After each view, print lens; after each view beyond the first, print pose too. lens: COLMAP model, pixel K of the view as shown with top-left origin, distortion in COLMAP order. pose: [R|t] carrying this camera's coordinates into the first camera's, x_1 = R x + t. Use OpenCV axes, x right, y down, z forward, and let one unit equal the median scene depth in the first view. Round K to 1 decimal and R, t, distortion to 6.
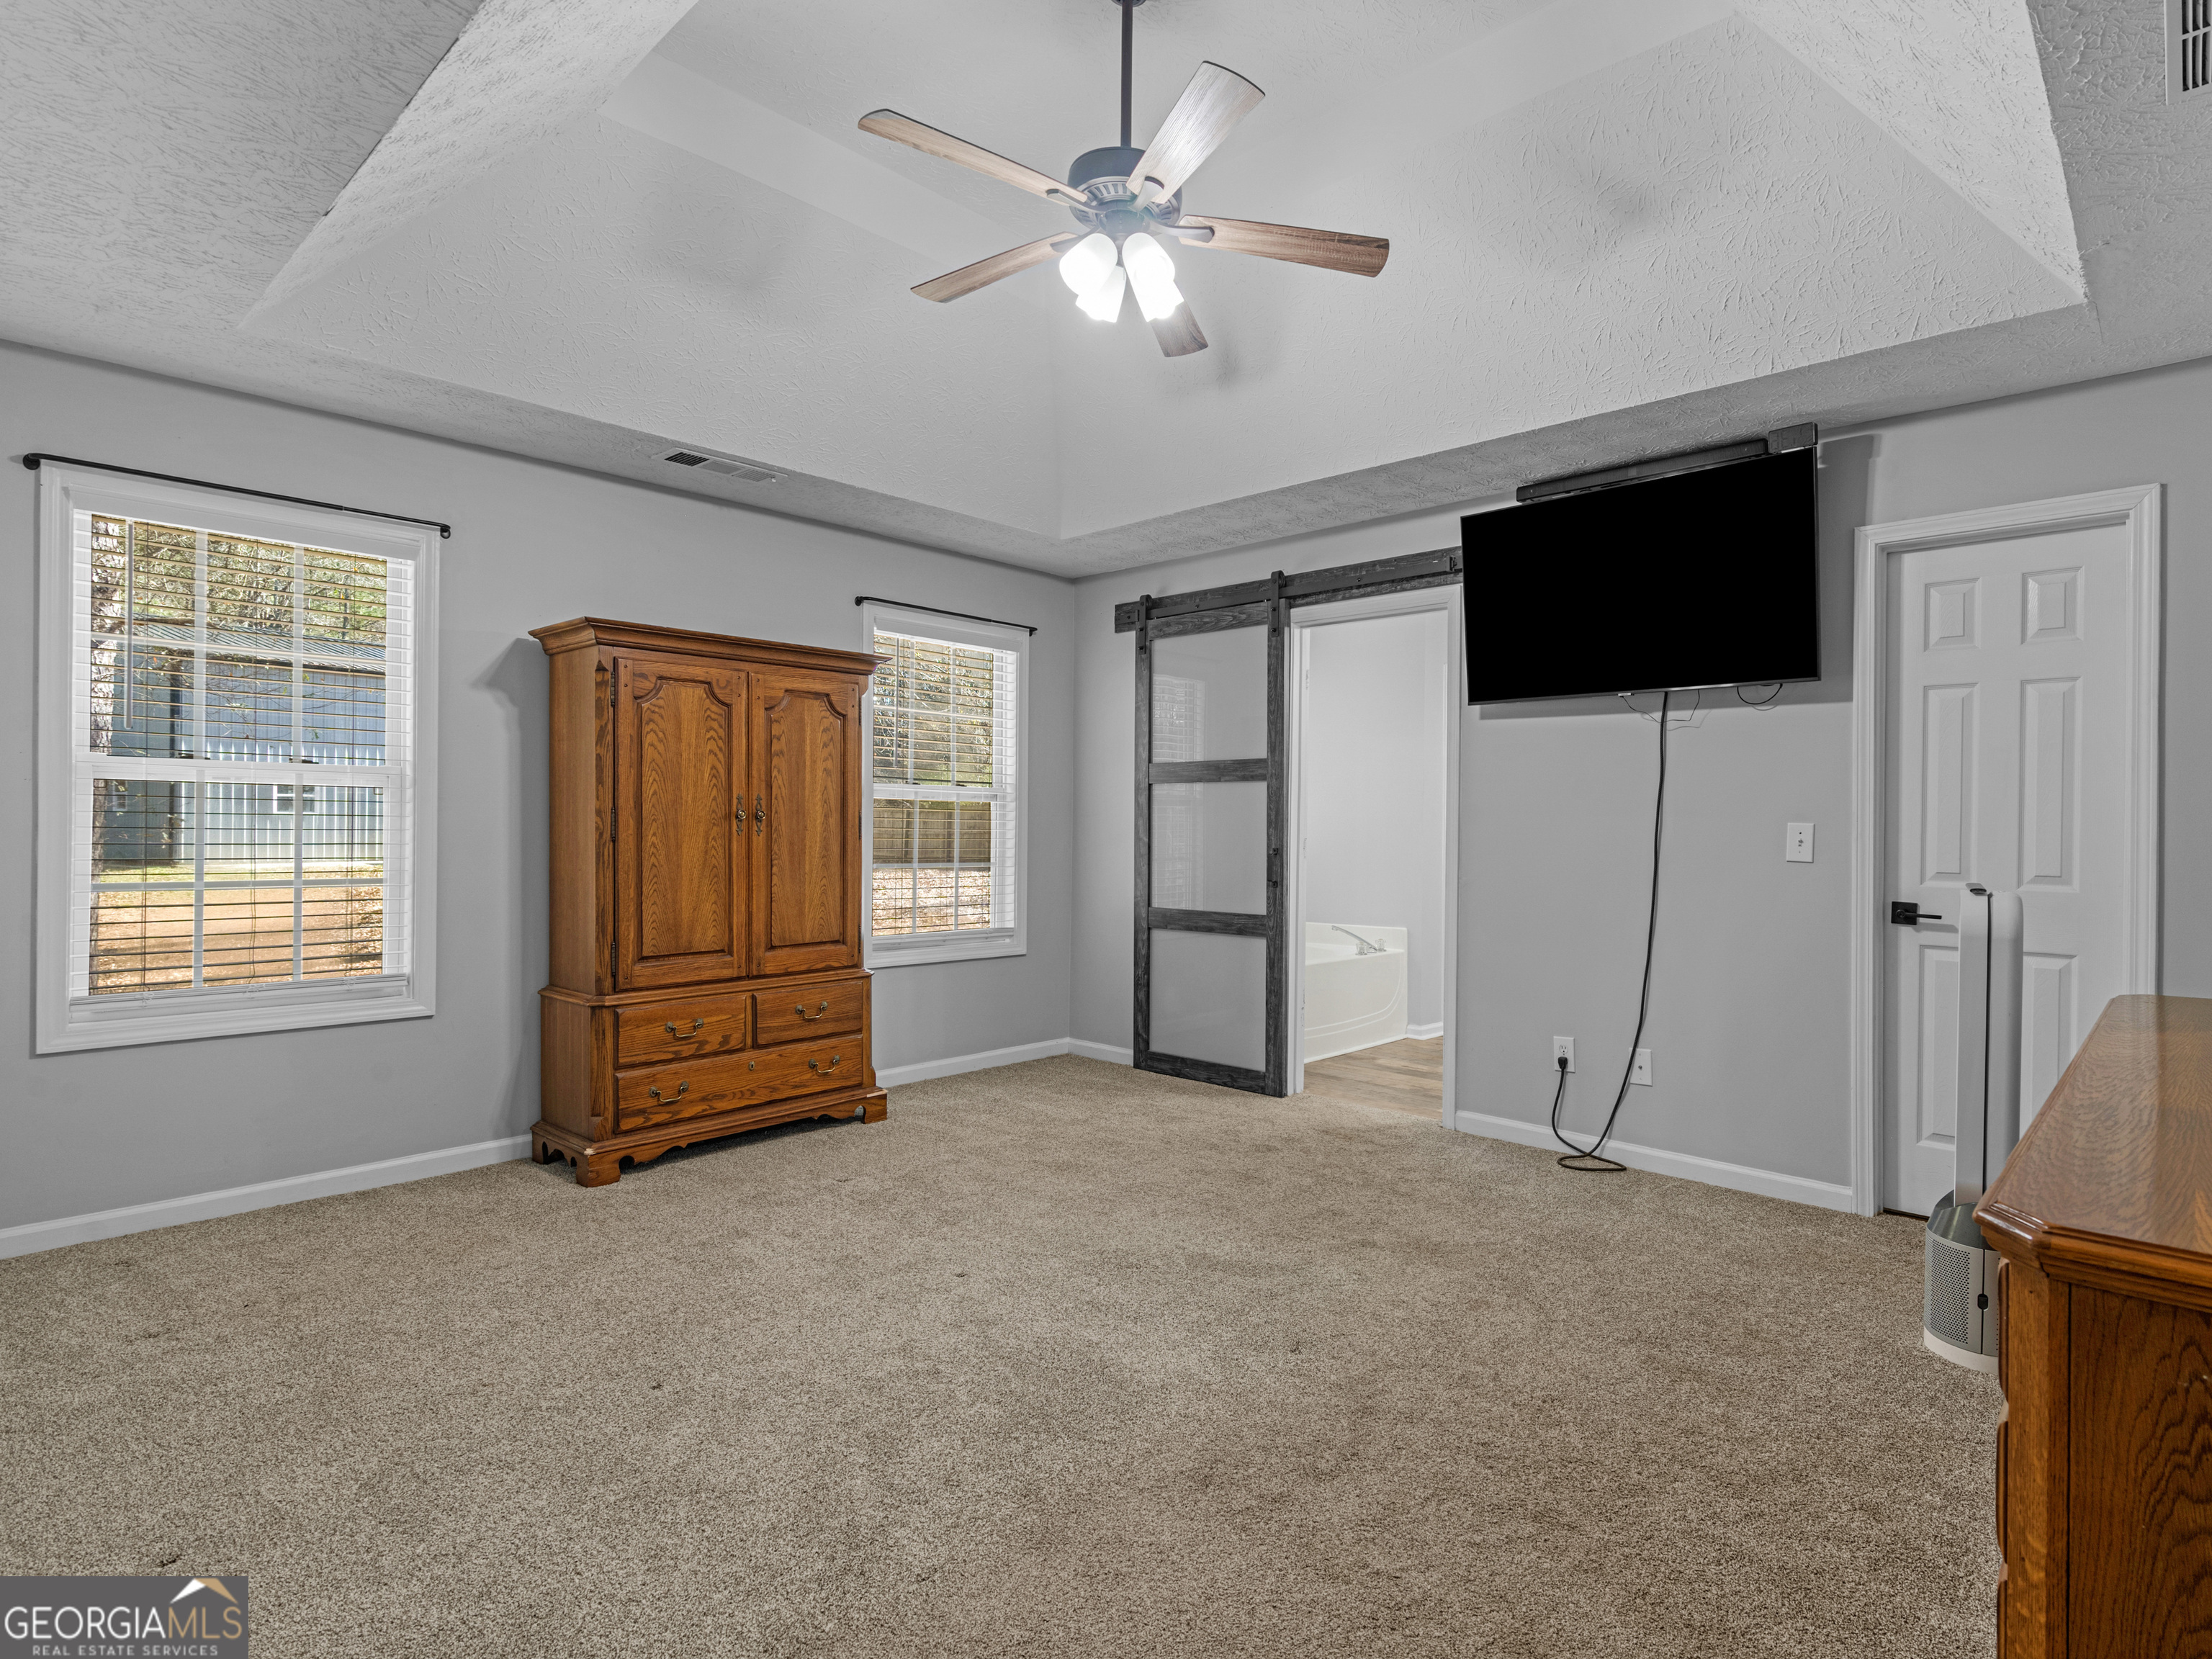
lens RADIAL K [[1080.4, 0, 1267.6], [0, 1080.4, 830.3], [0, 0, 1]] dist [0.019898, -0.000114]
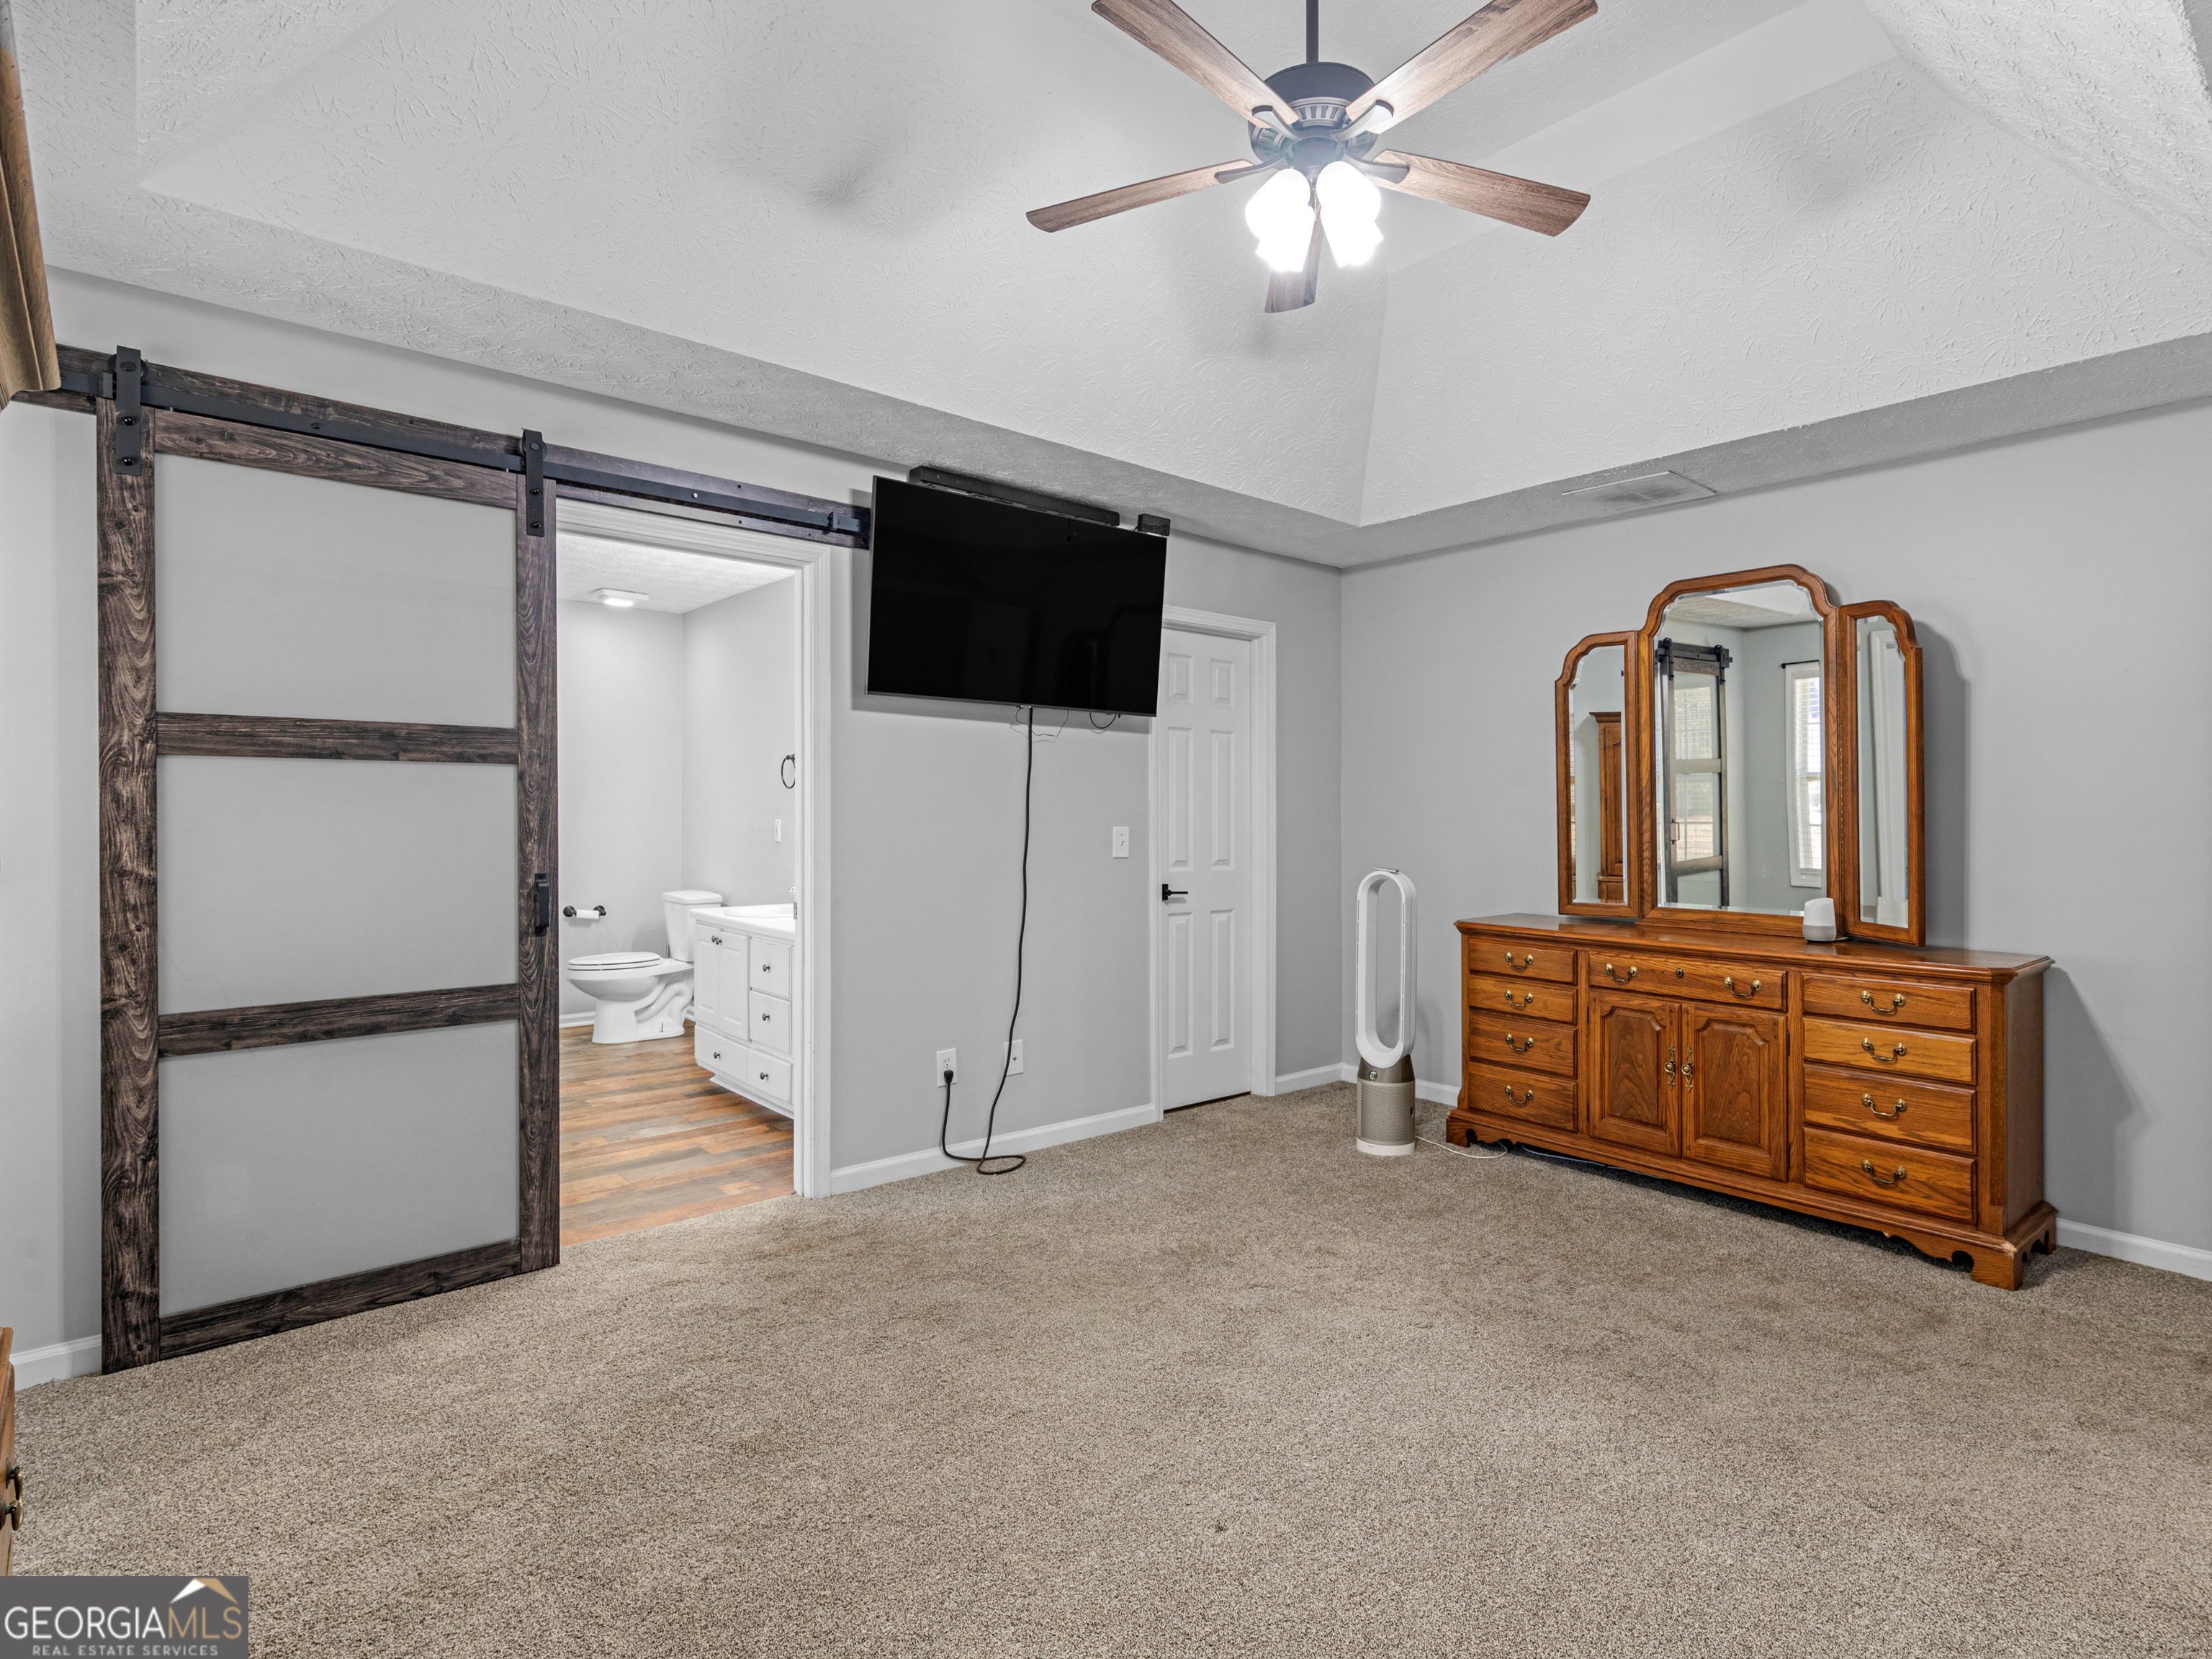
lens RADIAL K [[1132.8, 0, 1093.9], [0, 1132.8, 818.1], [0, 0, 1]] dist [0.000896, -0.000397]
pose [[0.199507, -0.007594, 0.979867, -0.703707], [0.004064, 0.999968, 0.006922, -0.023112], [-0.979888, 0.002601, 0.199531, 0.681202]]
